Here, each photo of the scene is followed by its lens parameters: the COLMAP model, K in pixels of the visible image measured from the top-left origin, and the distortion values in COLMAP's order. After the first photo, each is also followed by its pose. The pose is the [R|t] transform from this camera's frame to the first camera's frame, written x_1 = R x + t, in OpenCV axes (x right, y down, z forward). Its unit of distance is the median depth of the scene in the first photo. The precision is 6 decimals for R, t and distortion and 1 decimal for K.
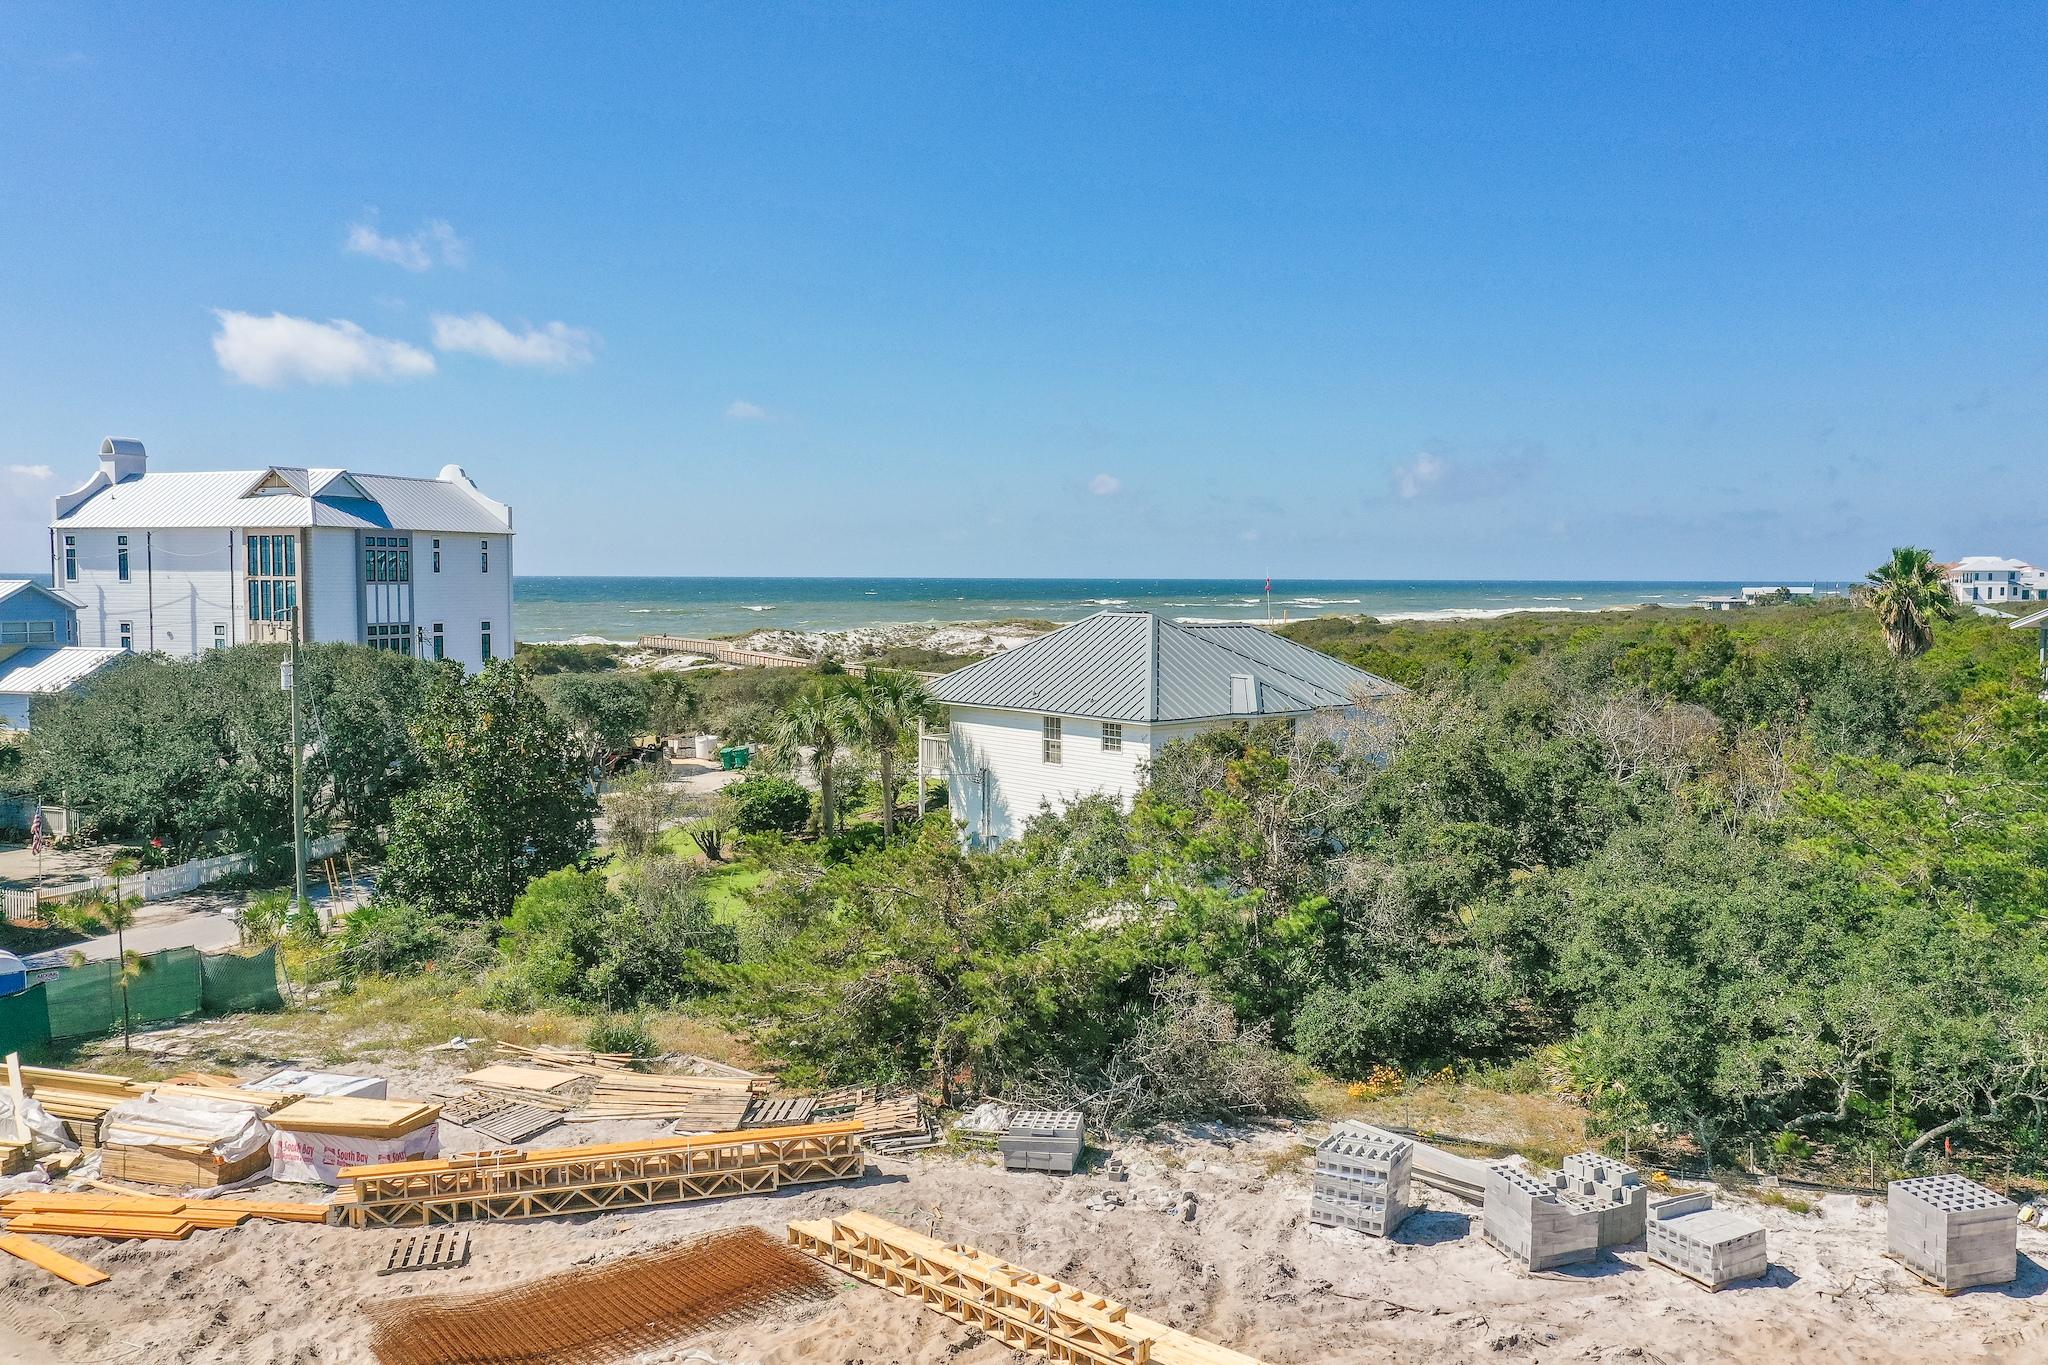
lens RADIAL K [[1611.2, 0, 1015.8], [0, 1611.2, 682.8], [0, 0, 1]] dist [-0.004907, -0.005073]
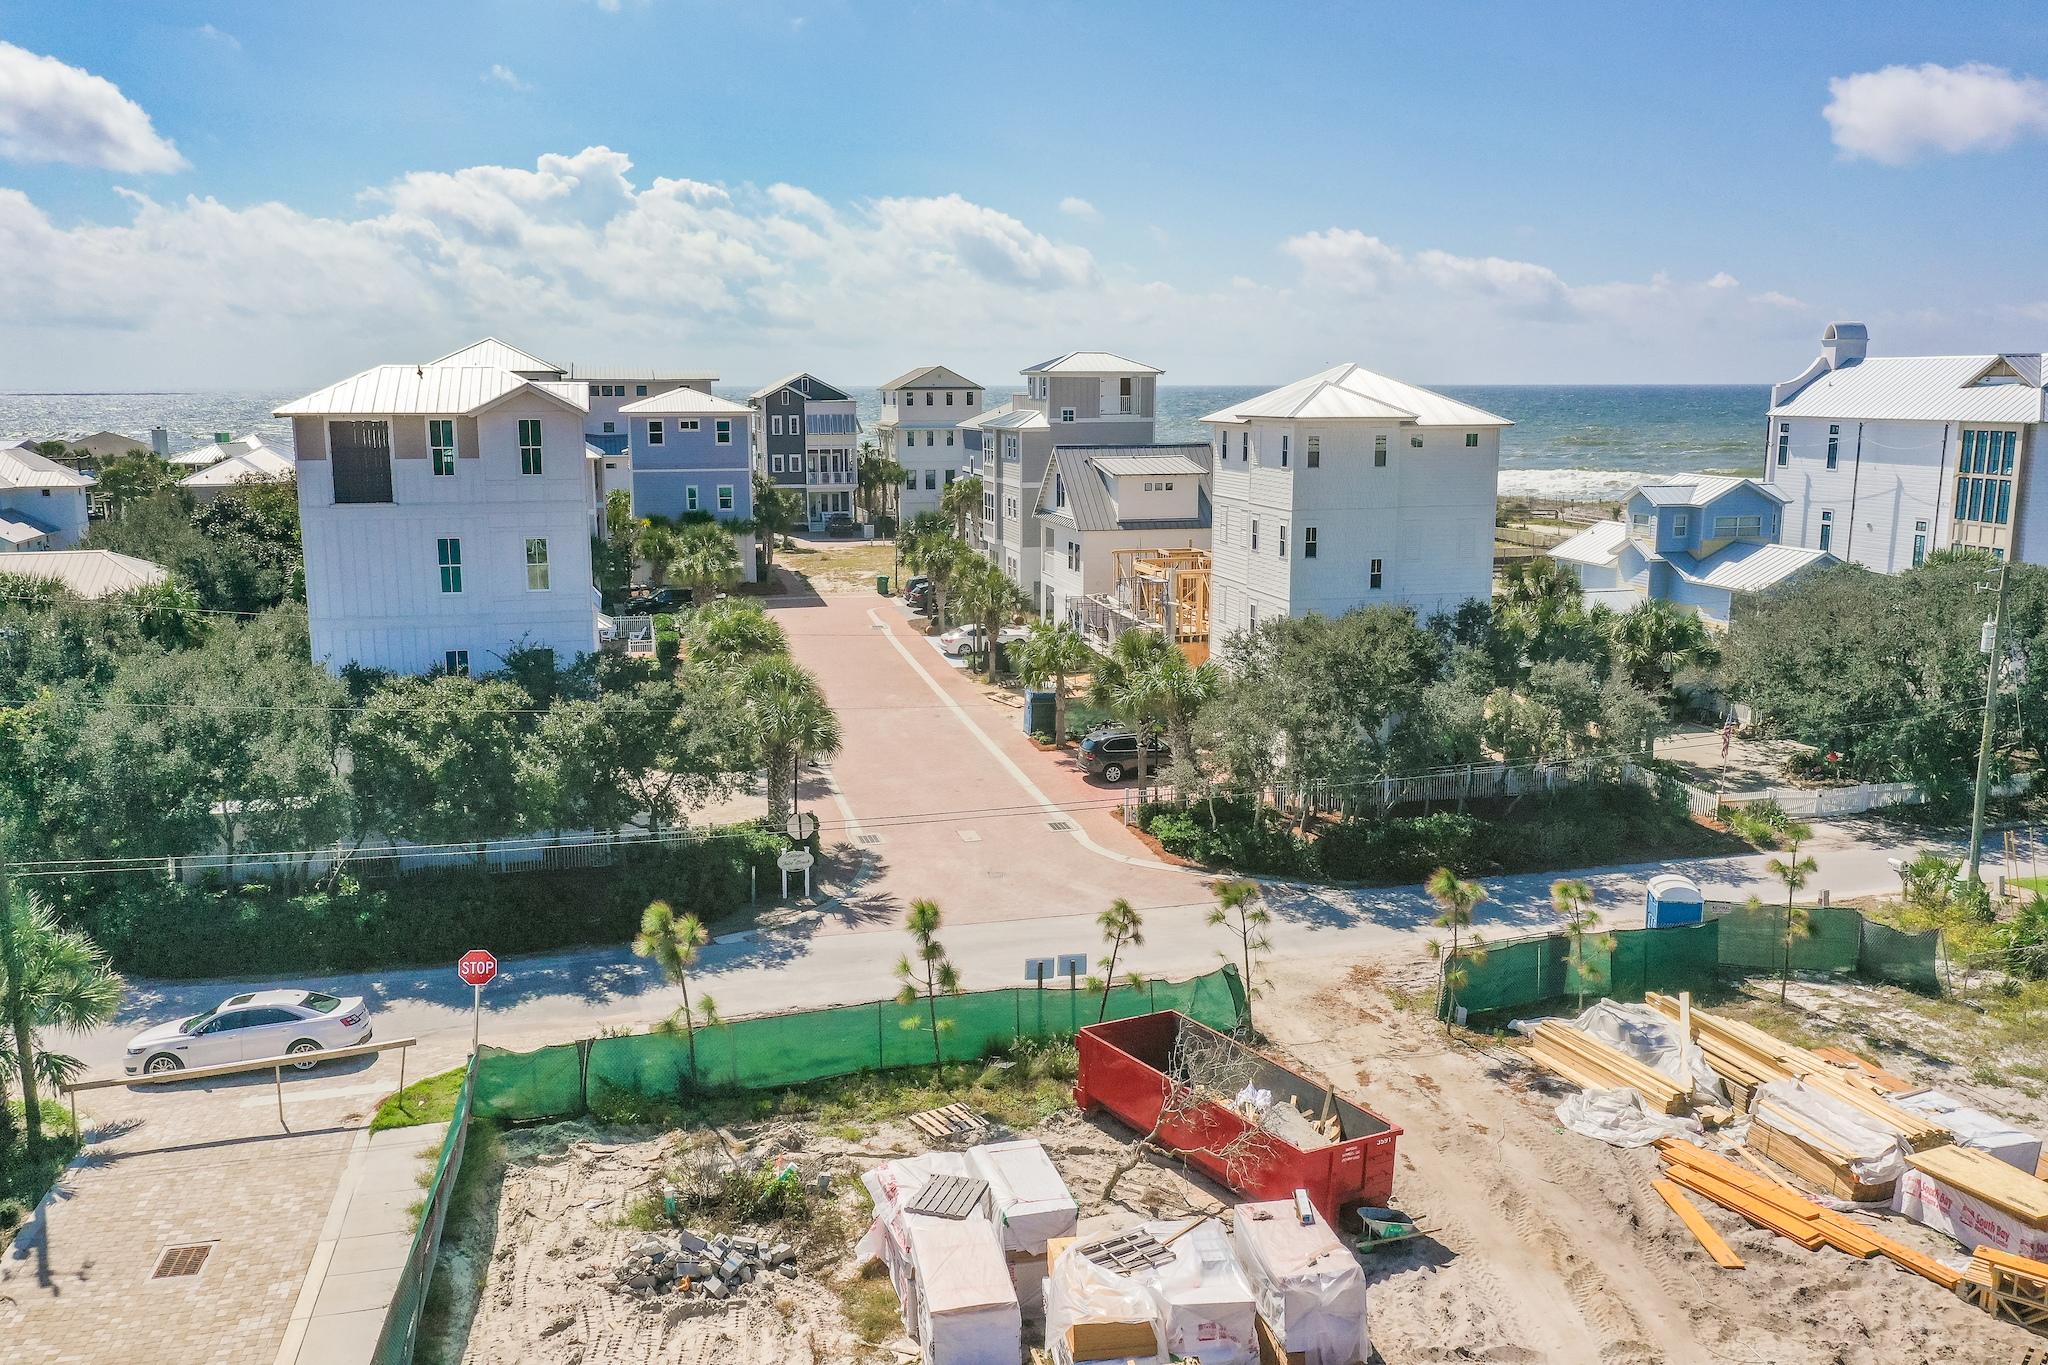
lens RADIAL K [[1611.2, 0, 1023.6], [0, 1611.2, 689.1], [0, 0, 1]] dist [-0.004907, -0.005073]
pose [[0.570740, 0.145981, -0.808051, -0.009364], [-0.047576, 0.988296, 0.144940, -0.100923], [0.819752, -0.044279, 0.571005, -0.009685]]
